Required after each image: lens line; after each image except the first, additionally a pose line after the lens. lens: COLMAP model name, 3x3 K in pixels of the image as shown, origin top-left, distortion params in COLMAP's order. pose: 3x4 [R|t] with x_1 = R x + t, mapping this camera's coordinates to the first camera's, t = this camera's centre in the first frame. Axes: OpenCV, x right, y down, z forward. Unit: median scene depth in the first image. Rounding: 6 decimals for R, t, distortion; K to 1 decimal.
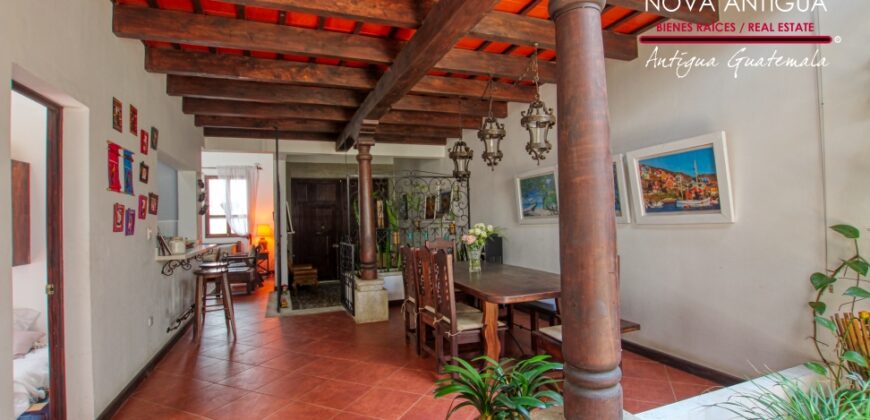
lens RADIAL K [[402.6, 0, 437.9], [0, 402.6, 210.7], [0, 0, 1]] dist [-0.029031, 0.002263]
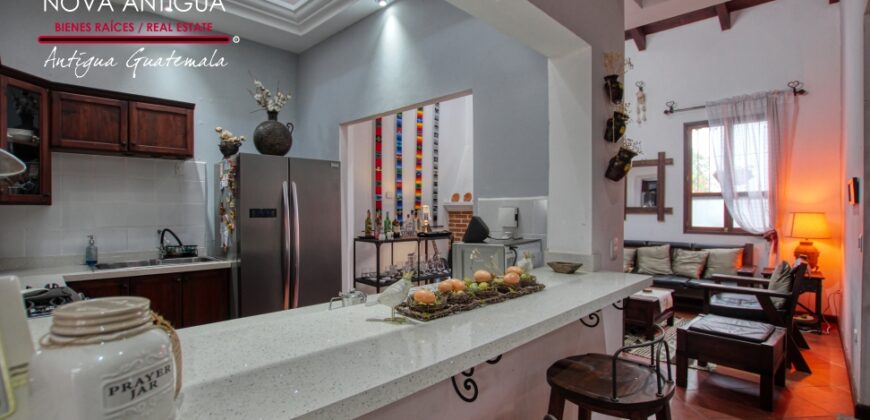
lens RADIAL K [[402.6, 0, 438.3], [0, 402.6, 212.1], [0, 0, 1]] dist [-0.029031, 0.002263]
pose [[0.416839, 0.037608, -0.908202, -0.205958], [0.009965, 0.998895, 0.045937, 0.008651], [0.908926, -0.028199, 0.416004, 0.431017]]
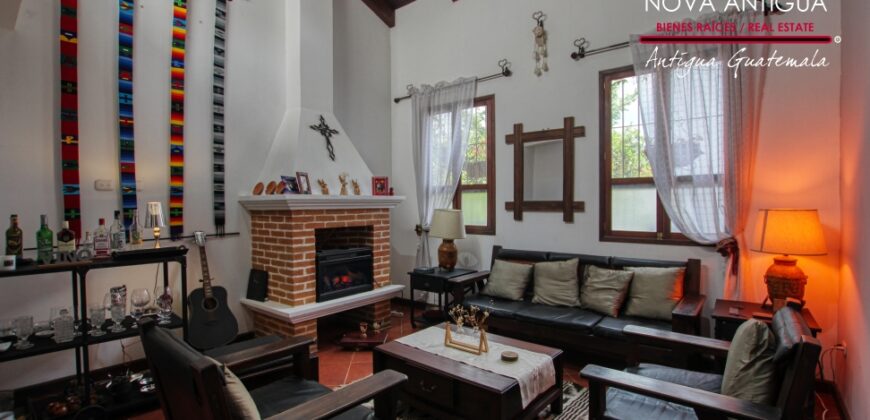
lens RADIAL K [[402.6, 0, 438.2], [0, 402.6, 210.9], [0, 0, 1]] dist [-0.029031, 0.002263]
pose [[0.483367, 0.045366, -0.874242, -0.321257], [0.016187, 0.998022, 0.060739, 0.015519], [0.875268, -0.043510, 0.481676, 0.671484]]
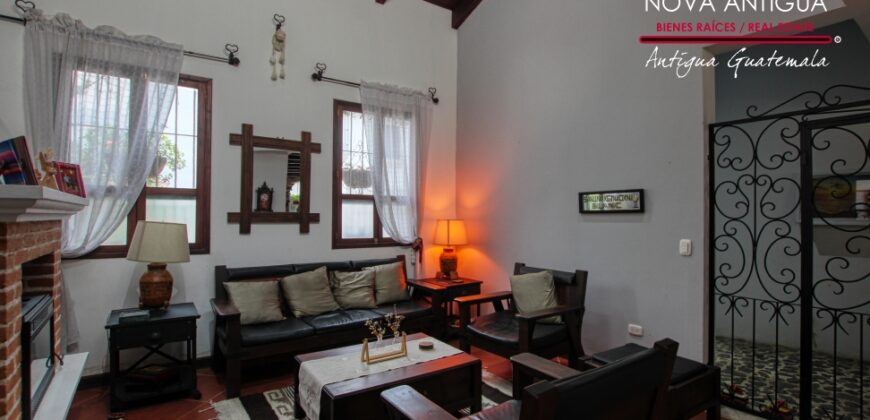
lens RADIAL K [[402.6, 0, 436.7], [0, 402.6, 212.0], [0, 0, 1]] dist [-0.029031, 0.002263]
pose [[0.970523, 0.039689, 0.237718, -0.566549], [-0.043133, 0.999026, 0.009301, 0.021475], [-0.237117, -0.019280, 0.971290, 0.550209]]
